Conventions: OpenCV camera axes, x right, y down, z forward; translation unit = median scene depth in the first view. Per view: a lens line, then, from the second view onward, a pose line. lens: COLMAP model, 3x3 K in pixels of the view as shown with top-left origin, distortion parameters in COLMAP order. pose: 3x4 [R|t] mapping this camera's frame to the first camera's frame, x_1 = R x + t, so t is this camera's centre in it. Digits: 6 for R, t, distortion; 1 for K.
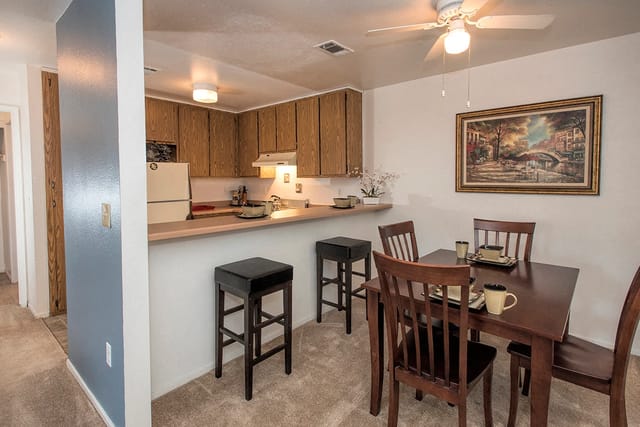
lens RADIAL K [[334.0, 0, 322.0], [0, 334.0, 203.5], [0, 0, 1]] dist [0.024643, -0.001597]
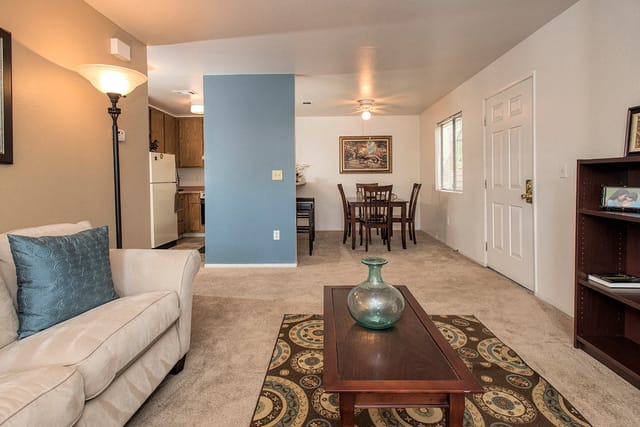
lens RADIAL K [[334.0, 0, 322.6], [0, 334.0, 212.3], [0, 0, 1]] dist [0.024643, -0.001597]
pose [[0.762917, -0.084701, 0.640923, -1.134111], [0.056464, 0.996322, 0.064457, 0.071639], [-0.644025, -0.012986, 0.764894, -0.583257]]
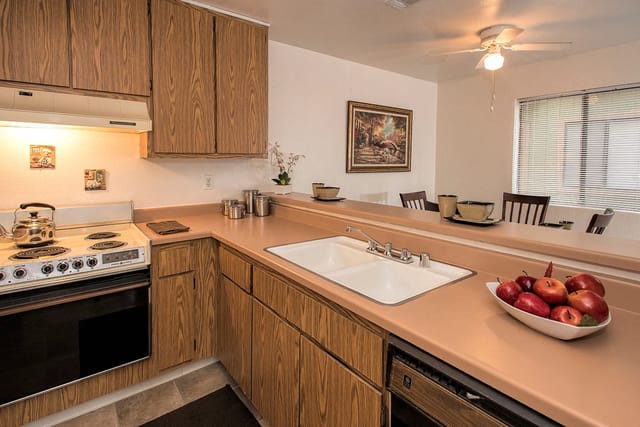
lens RADIAL K [[334.0, 0, 321.8], [0, 334.0, 175.5], [0, 0, 1]] dist [0.024643, -0.001597]
pose [[0.165839, -0.053981, 0.984674, -0.720348], [0.054665, 0.997469, 0.045475, -0.086285], [-0.984636, 0.046286, 0.168370, 0.972782]]
